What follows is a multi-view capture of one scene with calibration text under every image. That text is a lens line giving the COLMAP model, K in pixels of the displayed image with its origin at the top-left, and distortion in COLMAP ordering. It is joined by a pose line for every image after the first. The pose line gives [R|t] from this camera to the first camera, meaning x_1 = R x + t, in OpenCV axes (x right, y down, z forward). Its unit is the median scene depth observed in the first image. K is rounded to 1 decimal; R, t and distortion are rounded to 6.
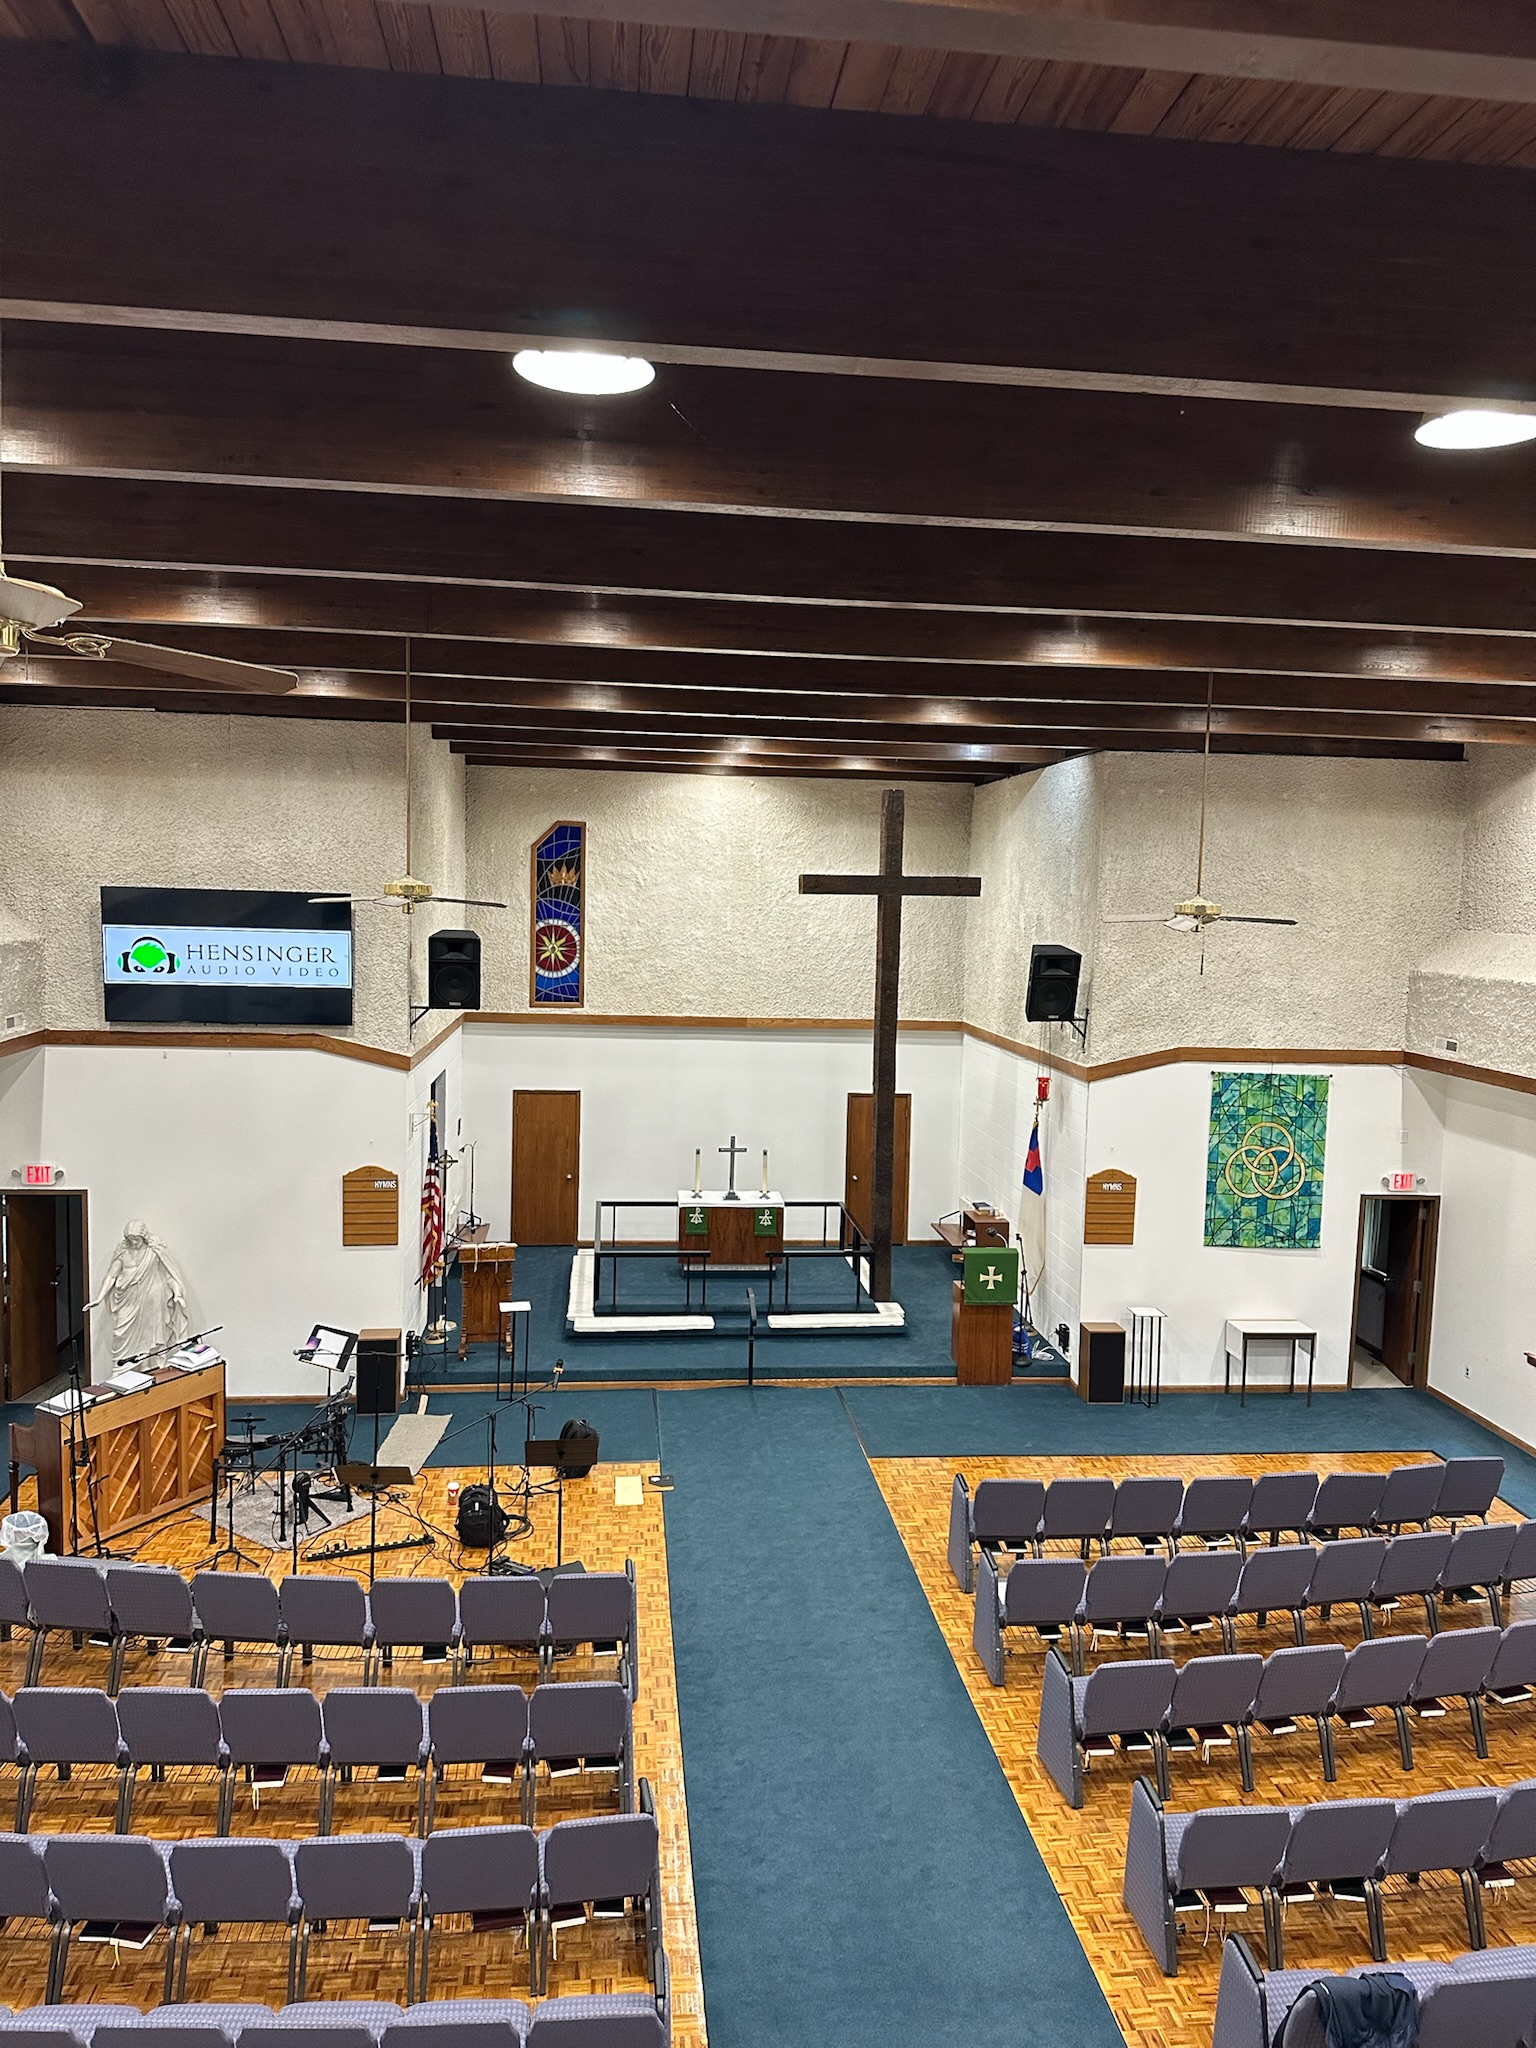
lens RADIAL K [[1417.1, 0, 768.0], [0, 1417.1, 1024.0], [0, 0, 1]] dist [0.104657, -0.171627]
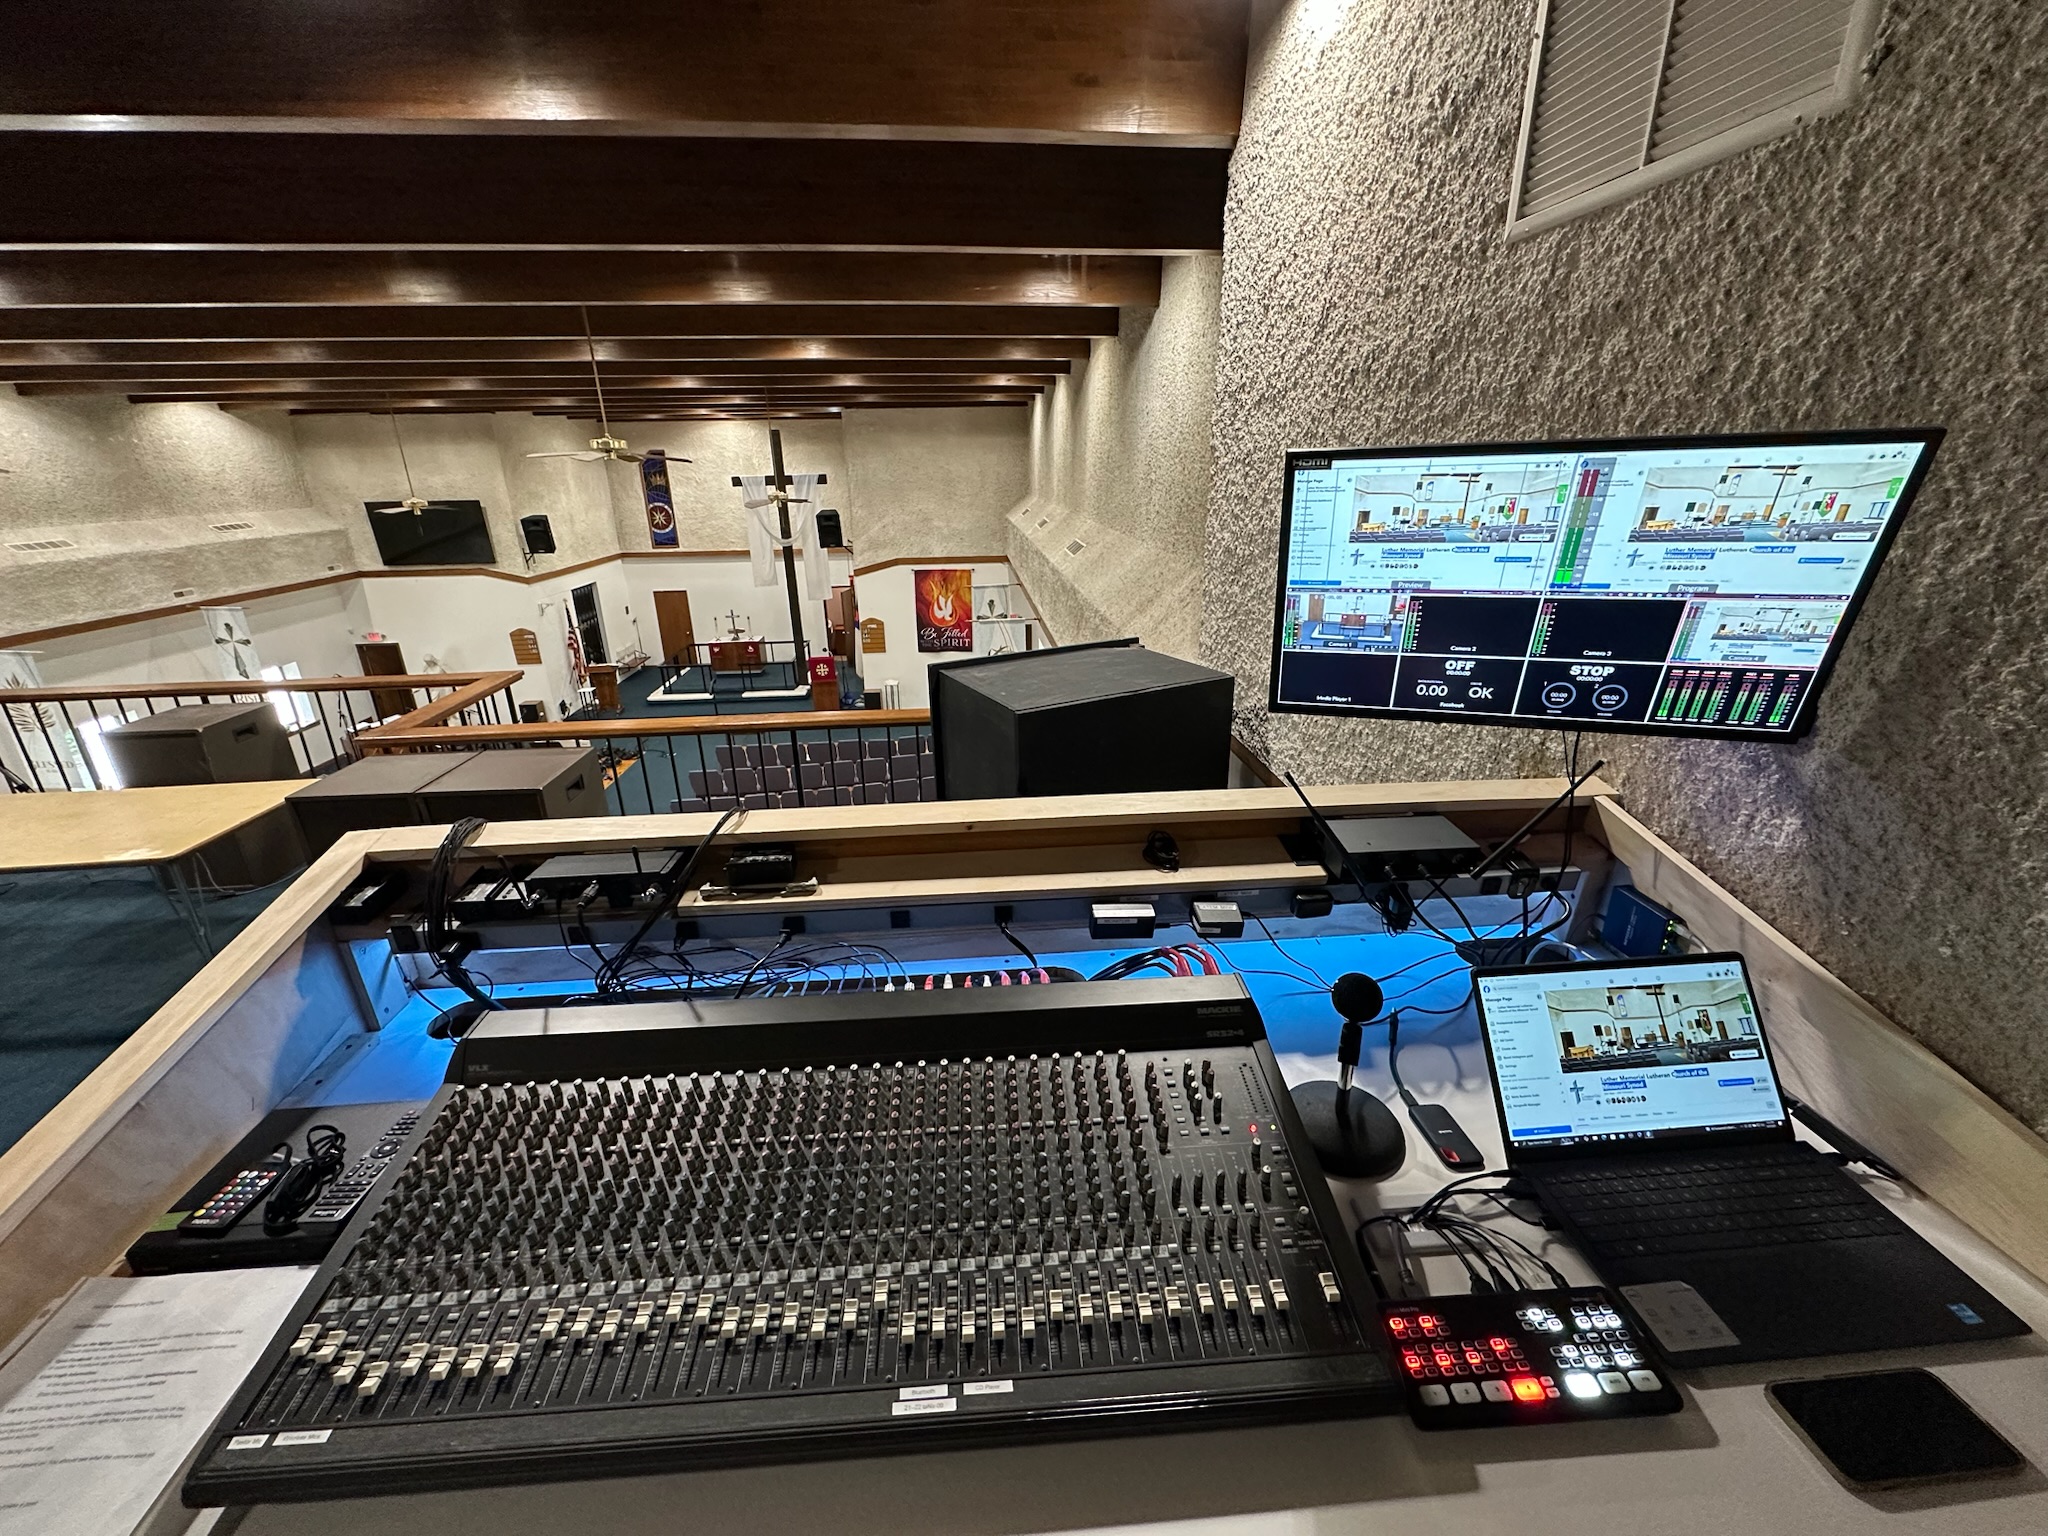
lens RADIAL K [[816.2, 0, 1024.0], [0, 816.2, 768.0], [0, 0, 1]] dist [-0.000427, -0.000248]
pose [[0.998792, -0.029317, -0.039443, 0.509532], [0.038647, 0.964331, 0.261863, 0.006847], [0.030359, -0.263071, 0.964299, -0.234891]]
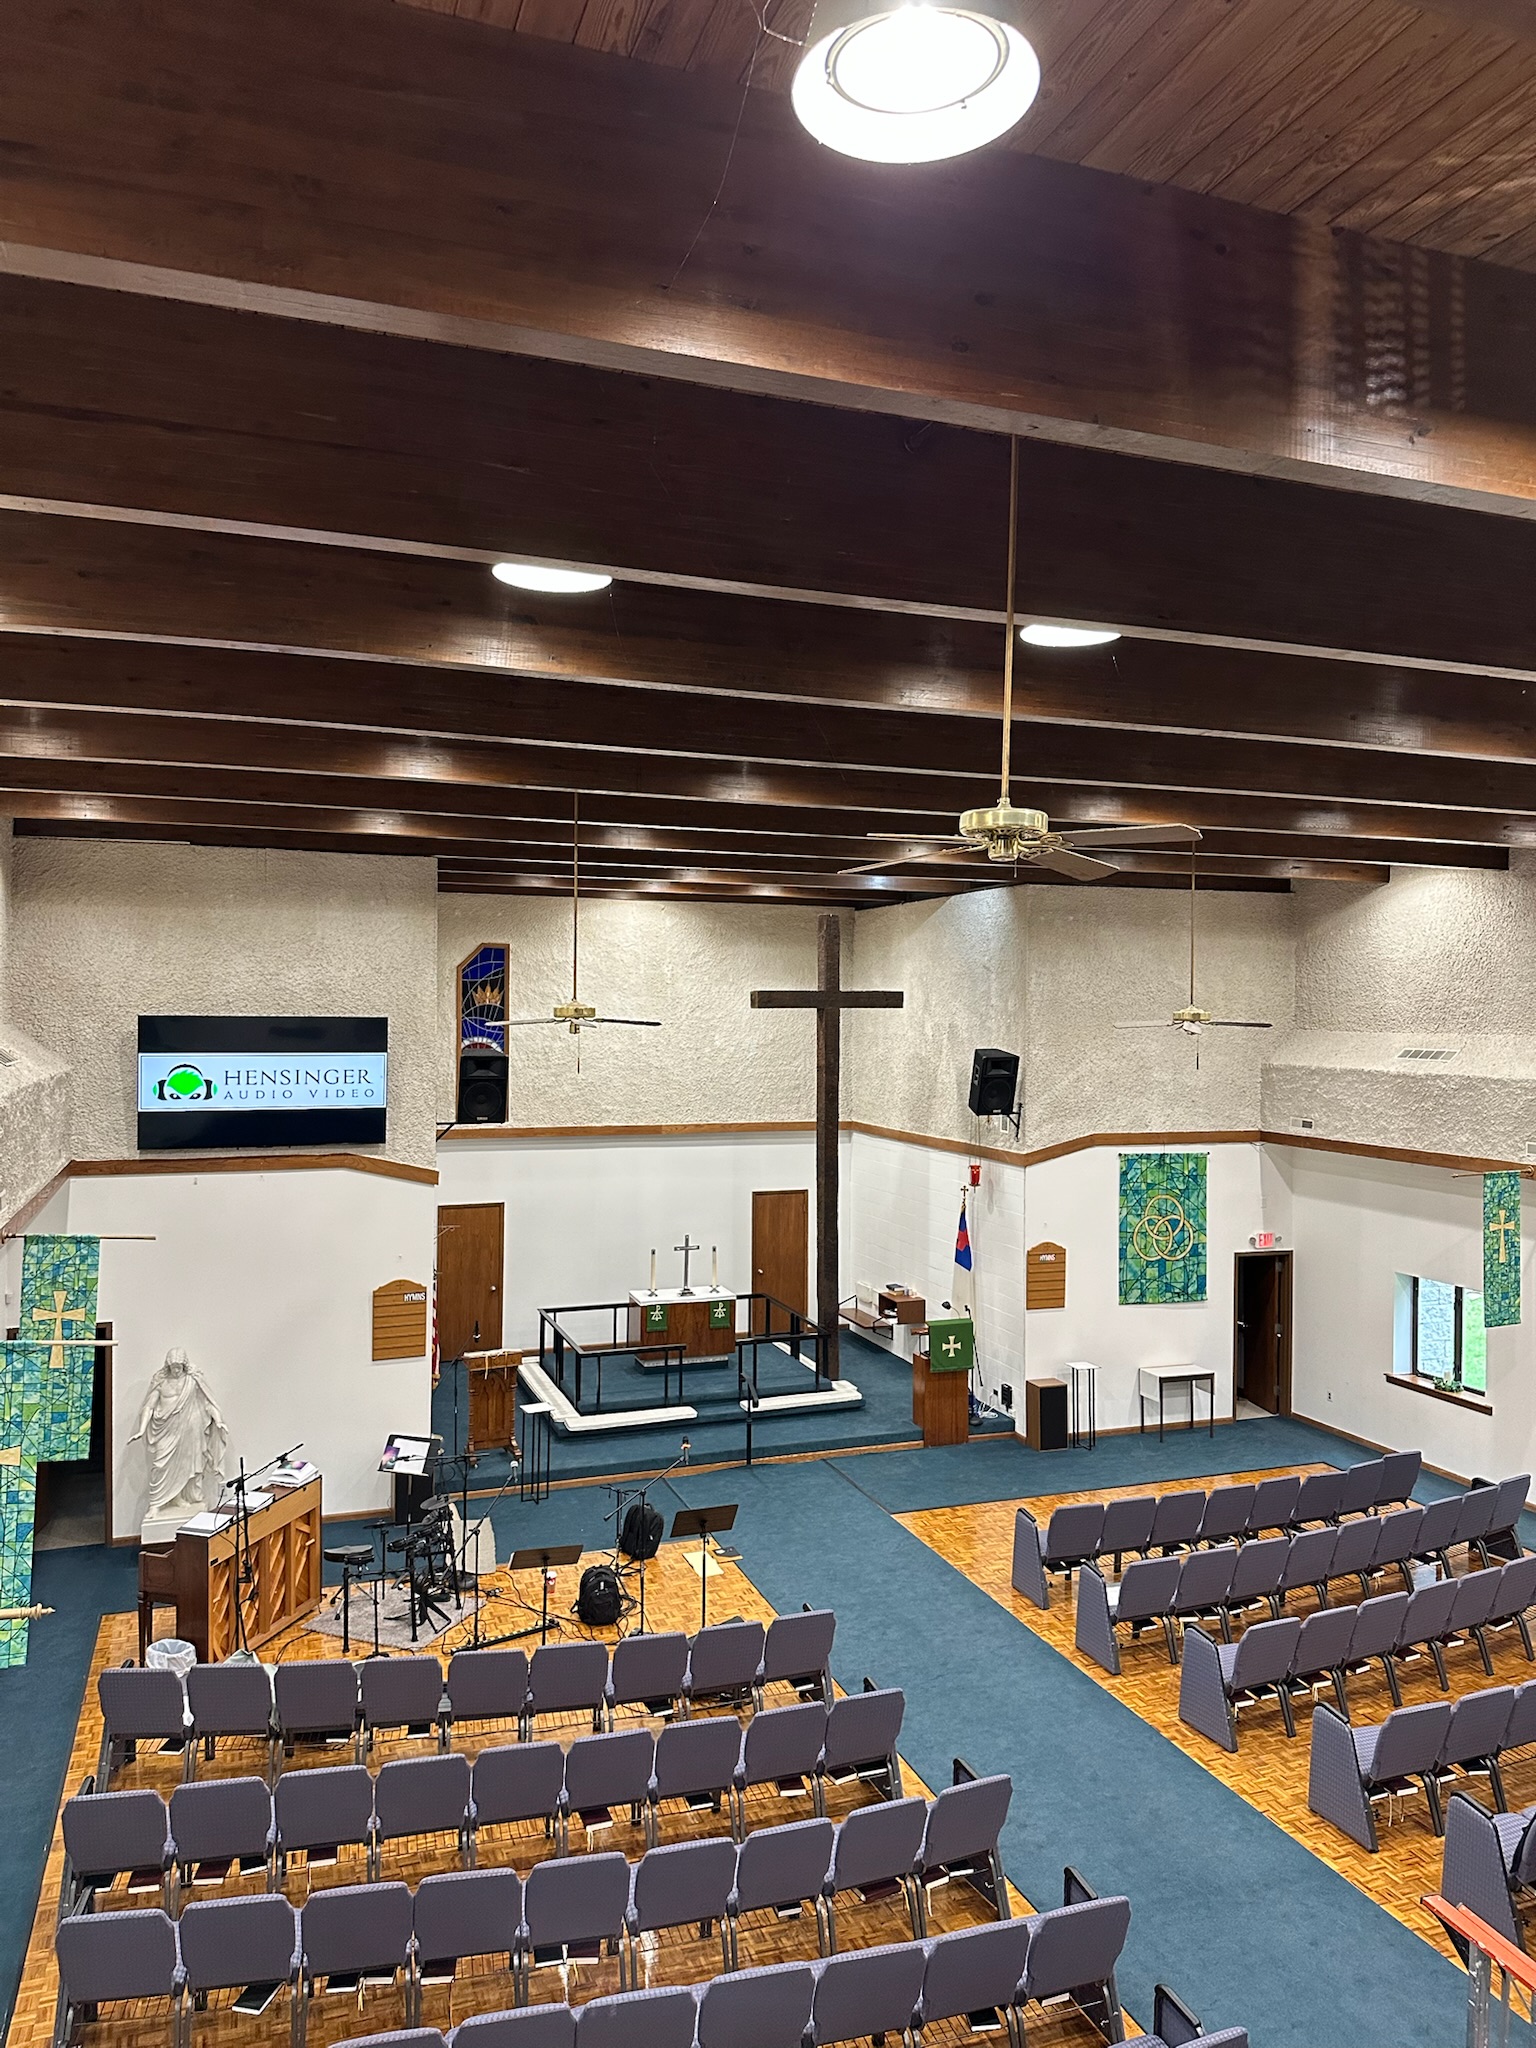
lens RADIAL K [[1429.5, 0, 768.0], [0, 1429.5, 1024.0], [0, 0, 1]] dist [0.101663, -0.163181]
pose [[0.969479, -0.020875, 0.244286, -0.255066], [0.039747, 0.996570, -0.072579, 0.001421], [-0.241933, 0.080074, 0.966983, -0.081334]]
